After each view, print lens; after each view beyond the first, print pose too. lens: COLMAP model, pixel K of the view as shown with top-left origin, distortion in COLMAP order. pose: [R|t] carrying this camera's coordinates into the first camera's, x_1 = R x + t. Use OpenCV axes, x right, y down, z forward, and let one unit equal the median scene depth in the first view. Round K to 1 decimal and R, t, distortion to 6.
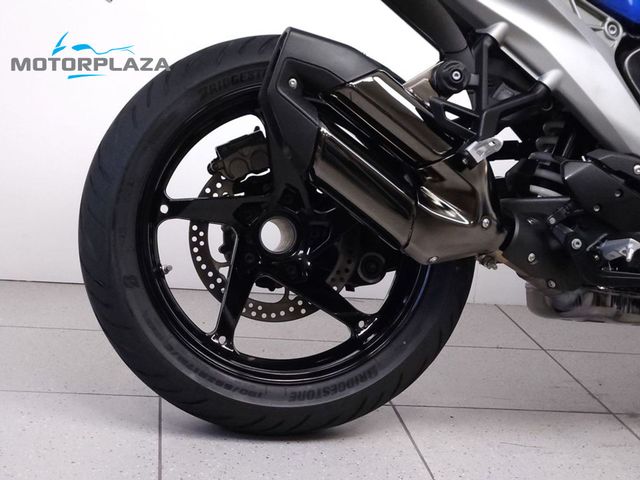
lens RADIAL K [[1231.6, 0, 320.0], [0, 1231.6, 240.0], [0, 0, 1]] dist [-0.123558, 2.168851]
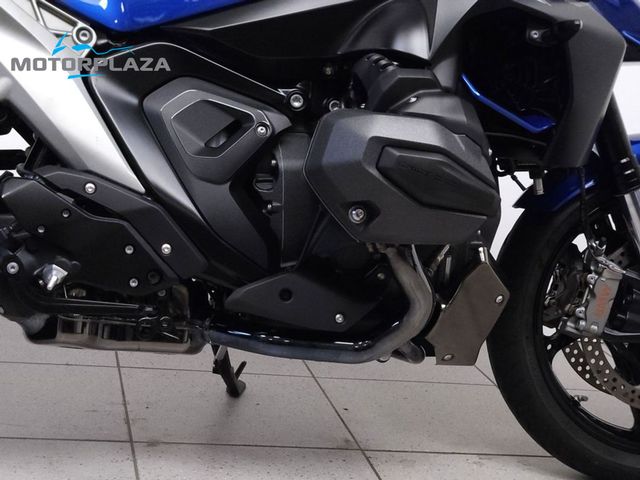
lens RADIAL K [[1231.6, 0, 320.0], [0, 1231.6, 240.0], [0, 0, 1]] dist [-0.123558, 2.168851]
pose [[0.996161, 0.017747, 0.085718, 0.346370], [-0.019088, 0.999708, 0.014851, -0.034821], [-0.085429, -0.016430, 0.996209, 0.061608]]
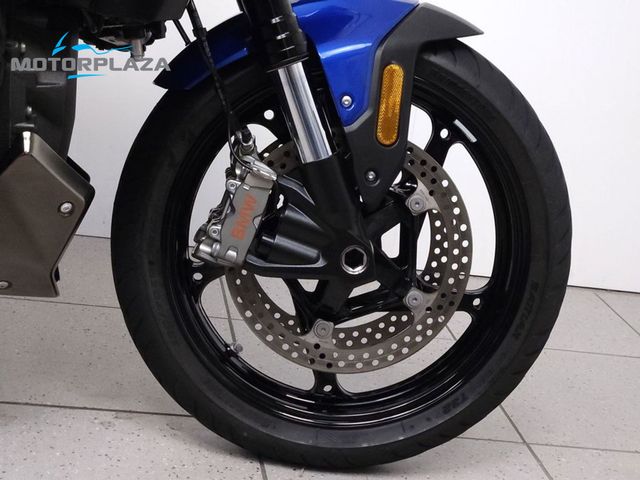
lens RADIAL K [[1231.6, 0, 320.0], [0, 1231.6, 240.0], [0, 0, 1]] dist [-0.123558, 2.168851]
pose [[0.997663, 0.066290, -0.016563, 0.739060], [-0.064265, 0.992698, 0.102078, -0.037809], [0.023209, -0.100775, 0.994639, 0.340738]]
